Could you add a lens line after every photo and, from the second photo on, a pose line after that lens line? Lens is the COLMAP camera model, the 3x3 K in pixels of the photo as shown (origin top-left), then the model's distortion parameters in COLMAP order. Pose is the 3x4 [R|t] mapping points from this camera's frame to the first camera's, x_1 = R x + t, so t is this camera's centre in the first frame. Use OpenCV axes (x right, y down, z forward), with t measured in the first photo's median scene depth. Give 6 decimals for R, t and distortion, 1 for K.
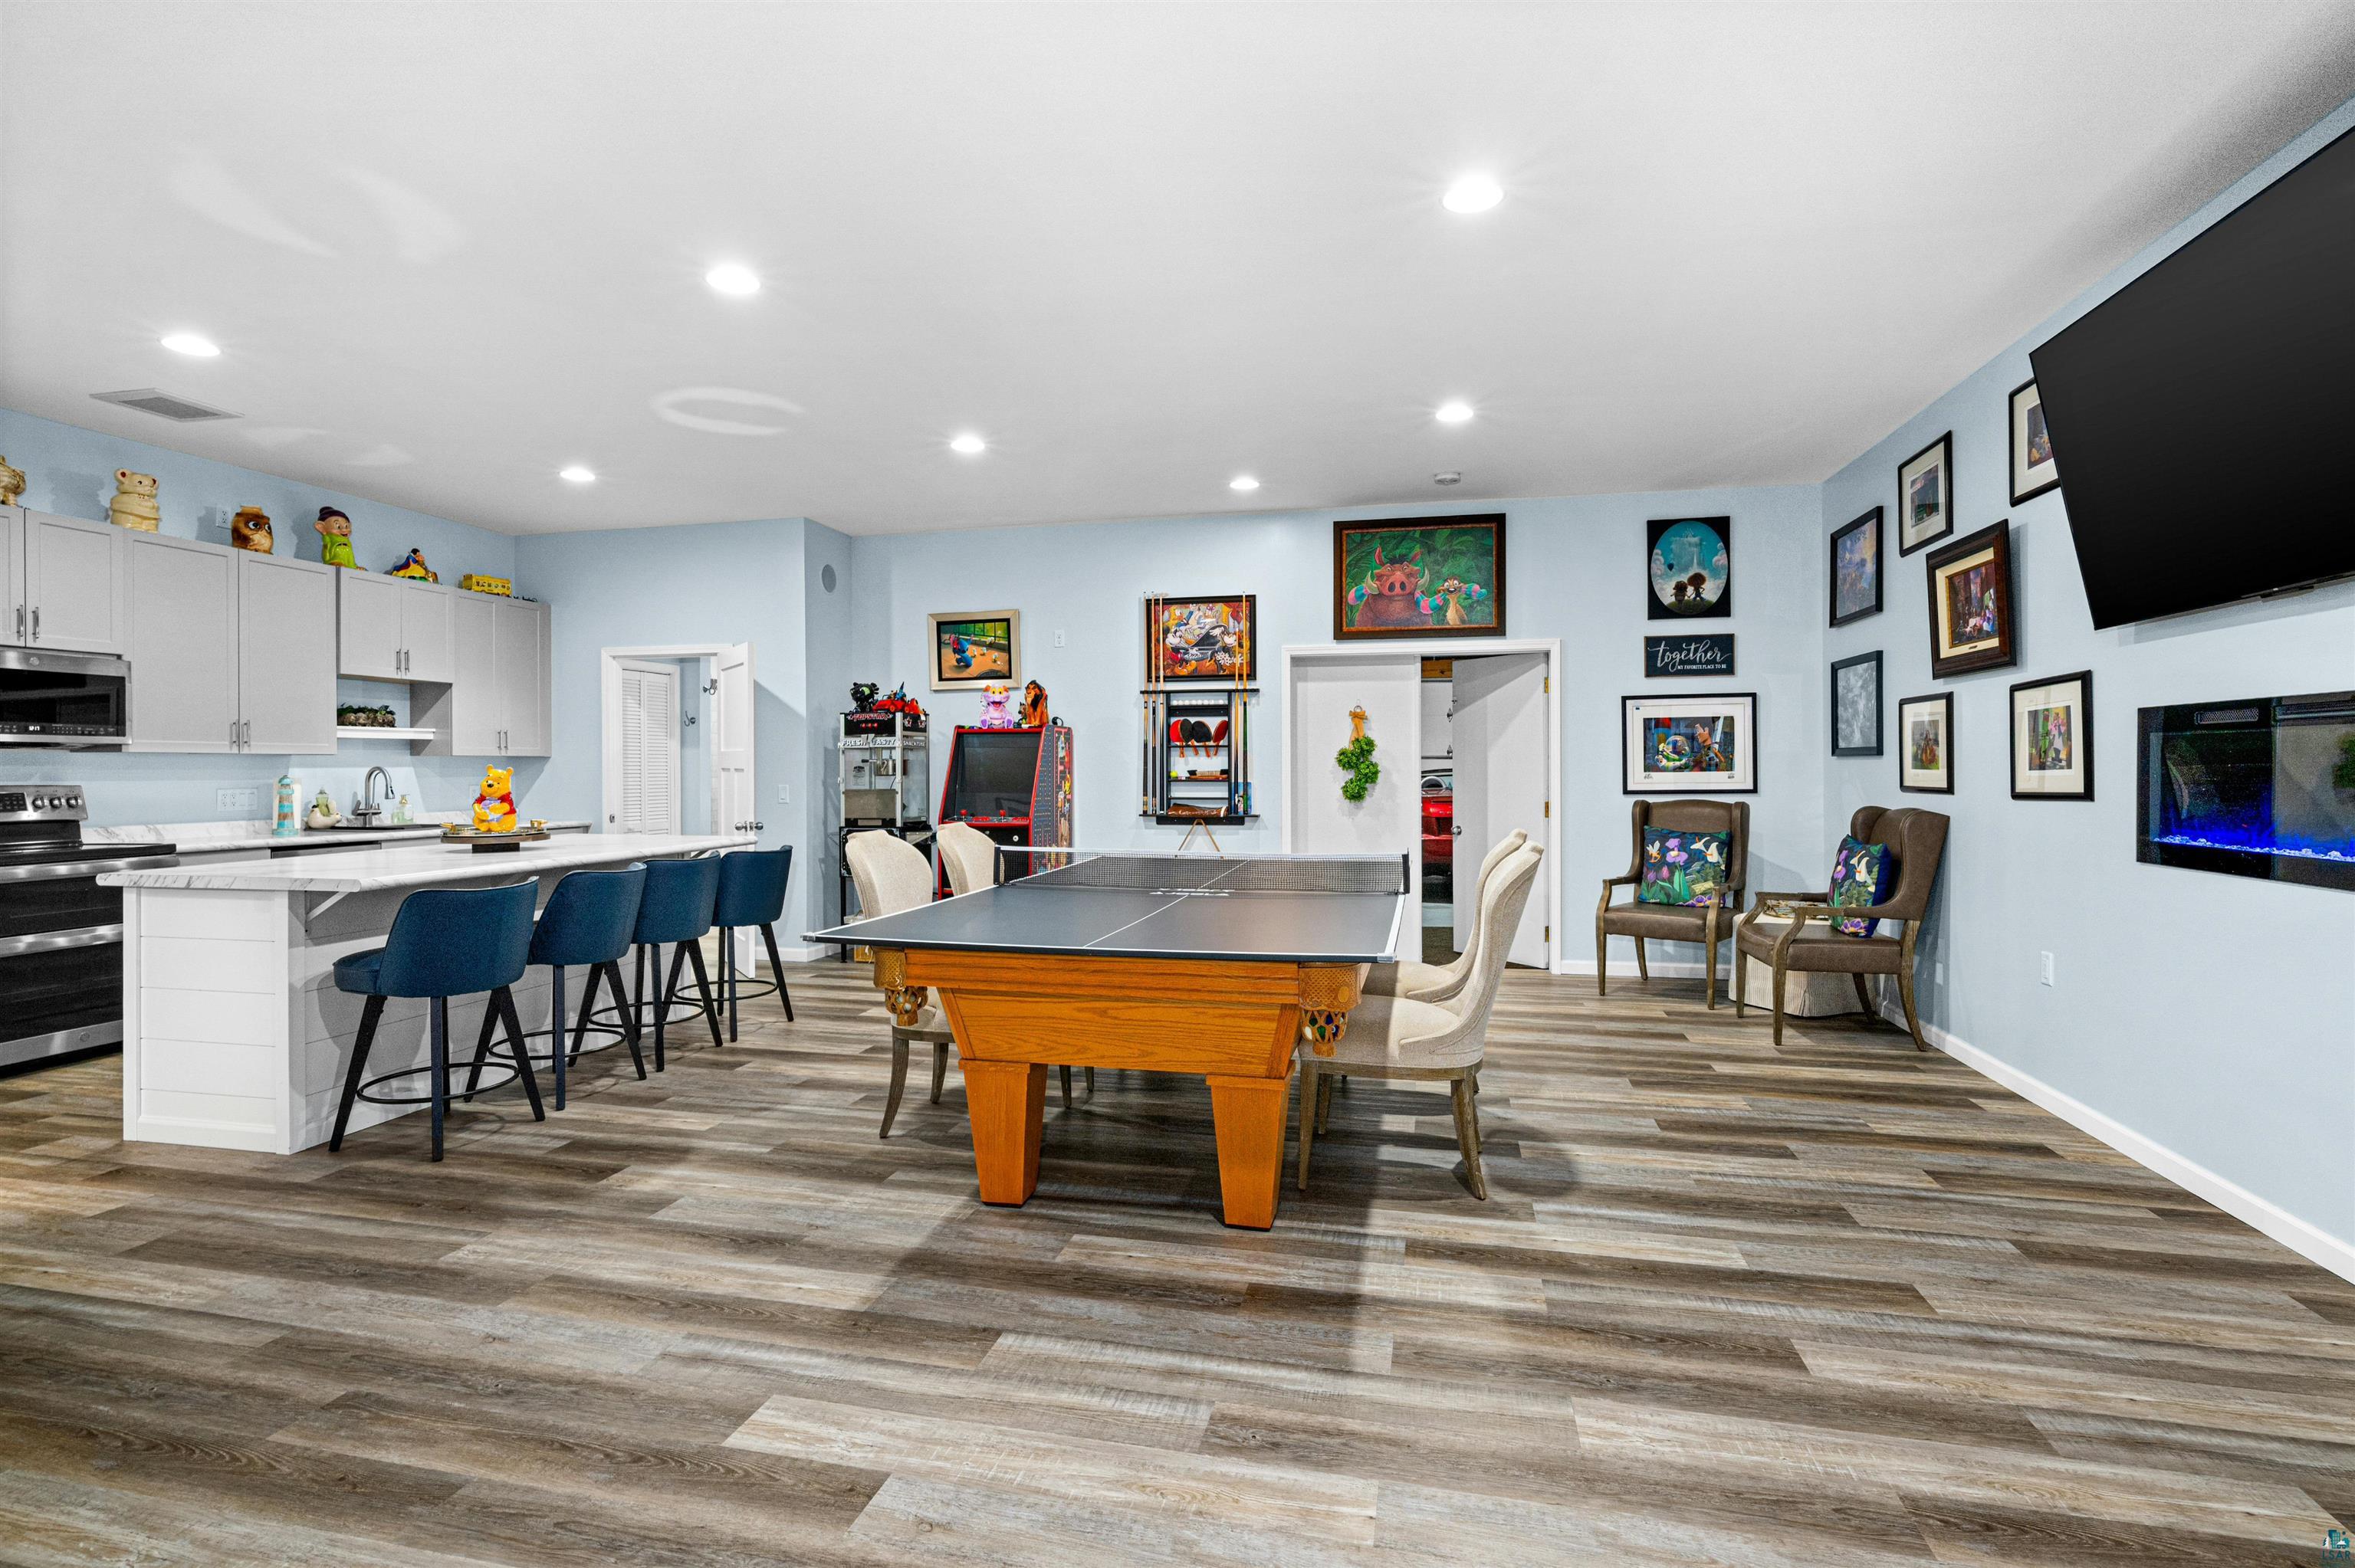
lens RADIAL K [[1126.3, 0, 1169.8], [0, 1126.3, 773.9], [0, 0, 1]] dist [-0.002861, 0.000588]
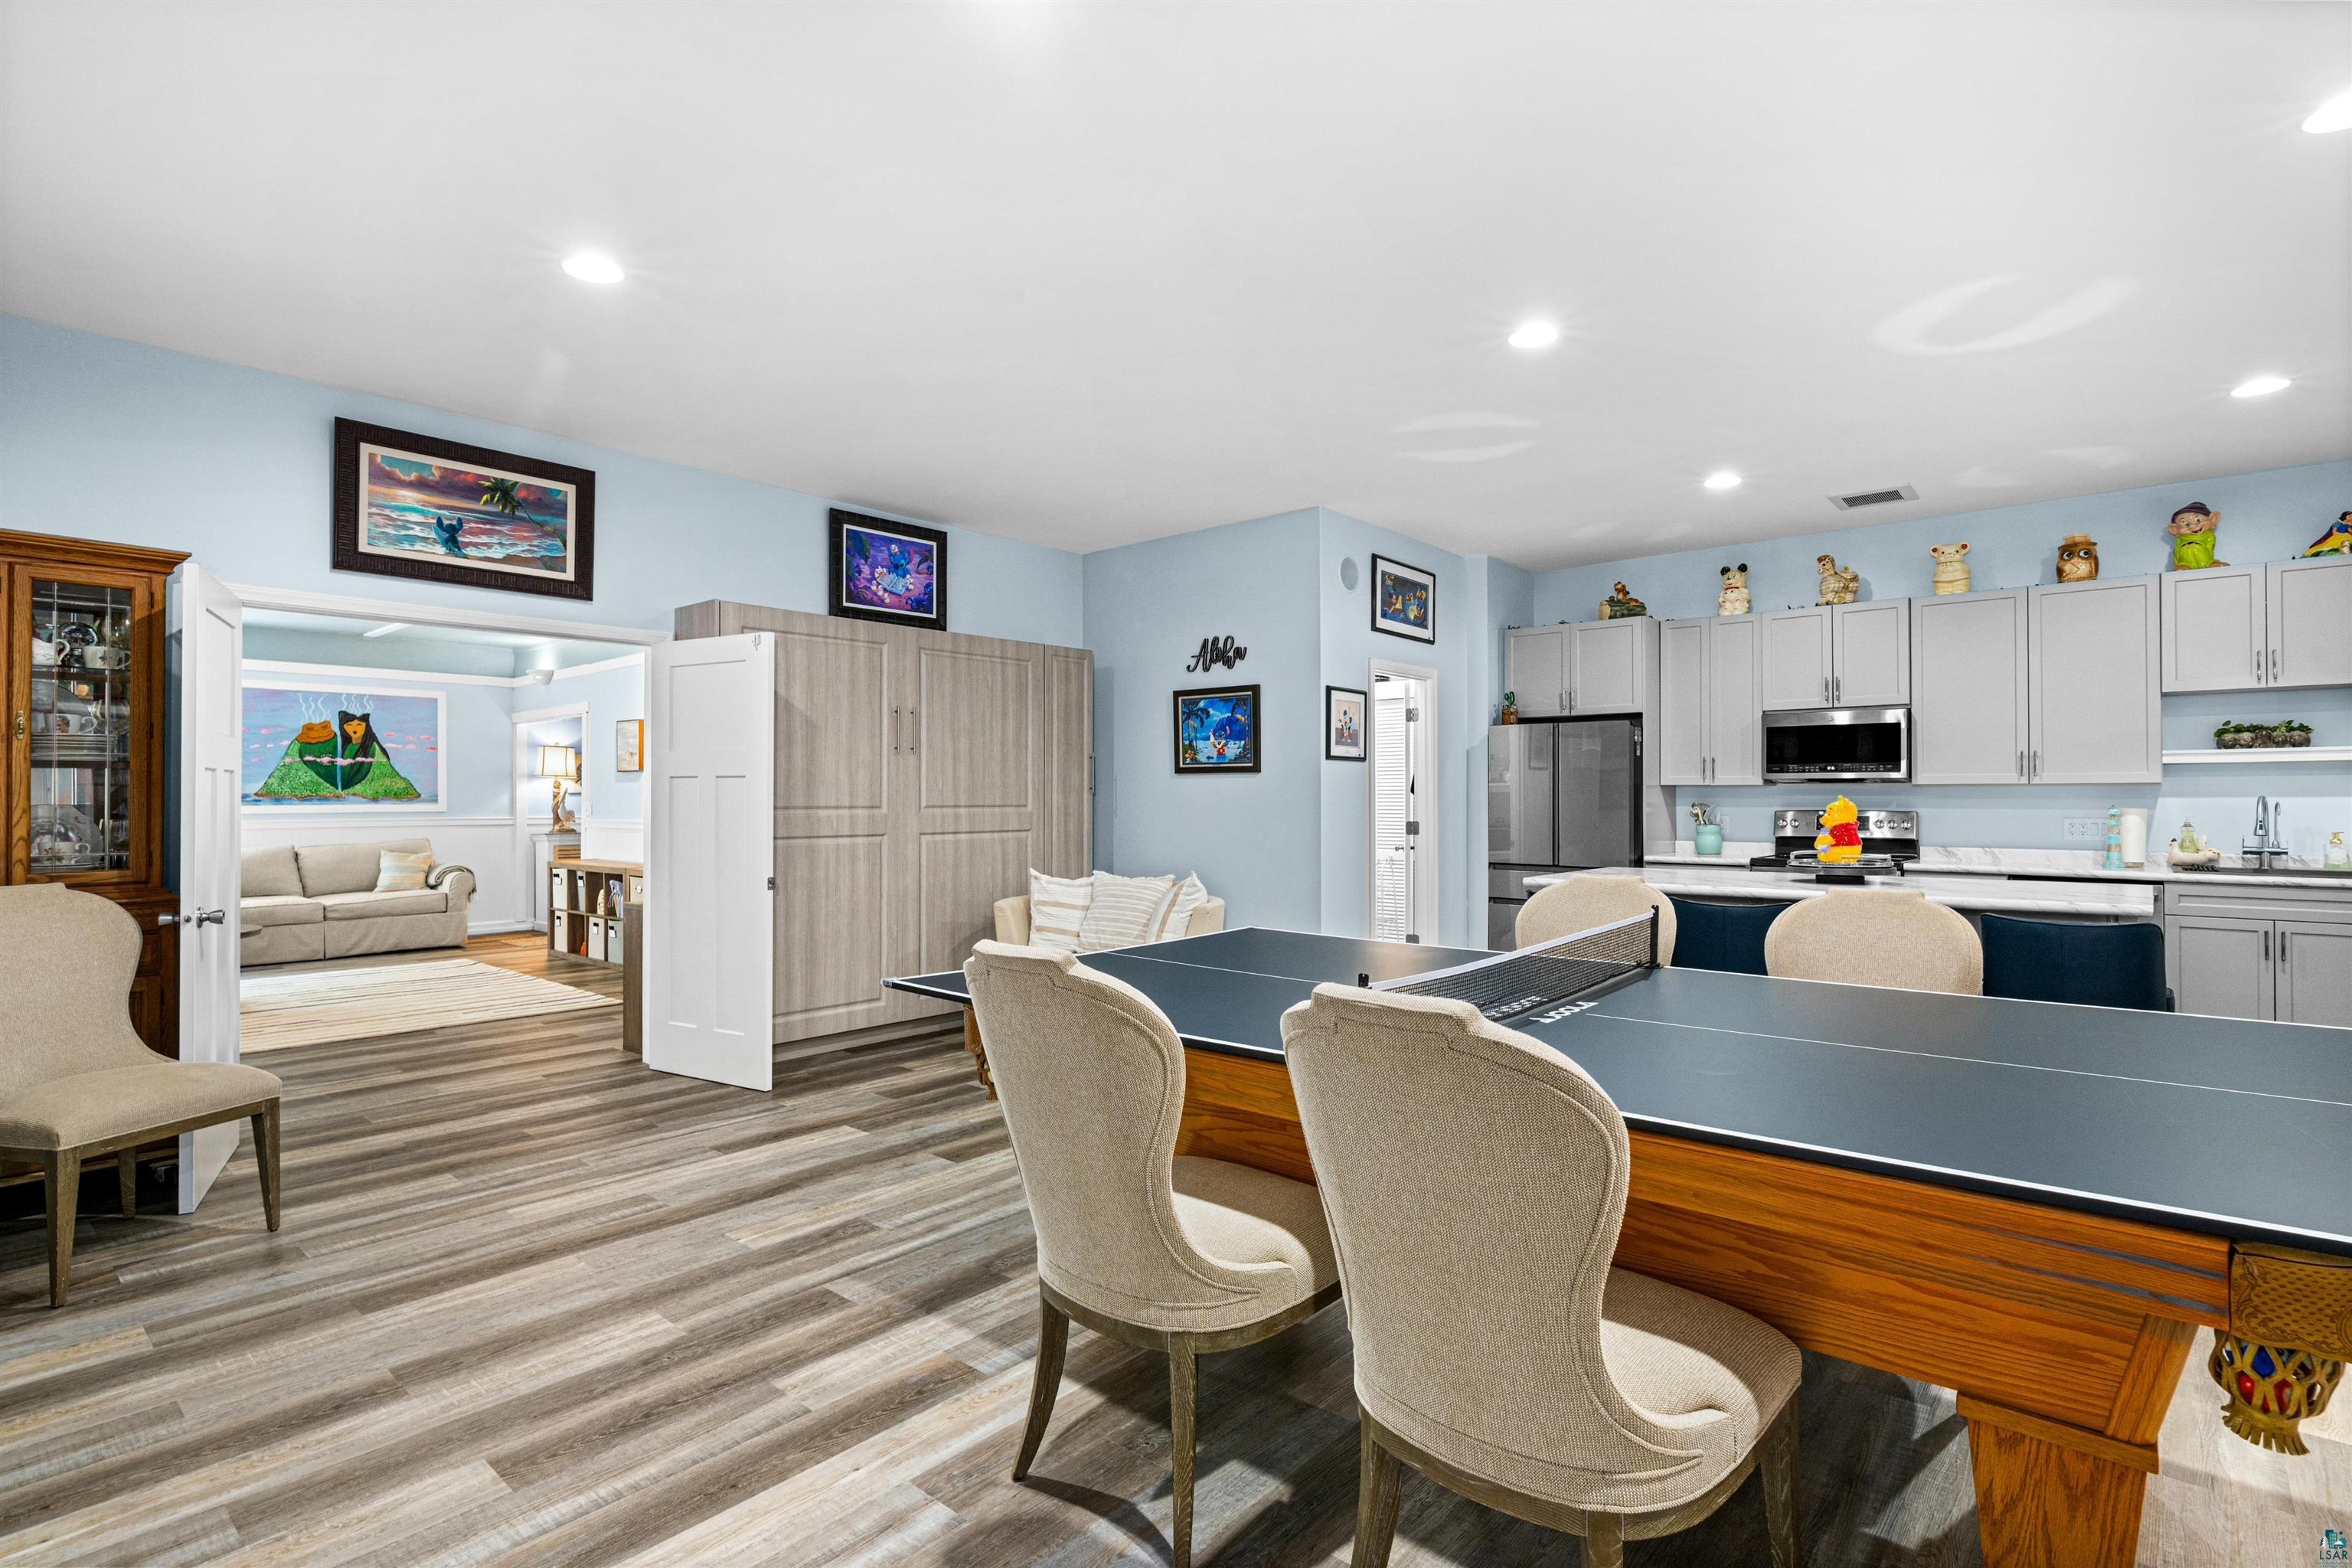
lens RADIAL K [[1125.1, 0, 1174.4], [0, 1125.1, 779.6], [0, 0, 1]] dist [-0.002861, 0.000588]
pose [[-0.463376, -0.011862, -0.886082, 1.014223], [-0.003267, 0.999926, -0.011678, -0.015814], [0.886156, -0.002517, -0.463381, 1.730415]]
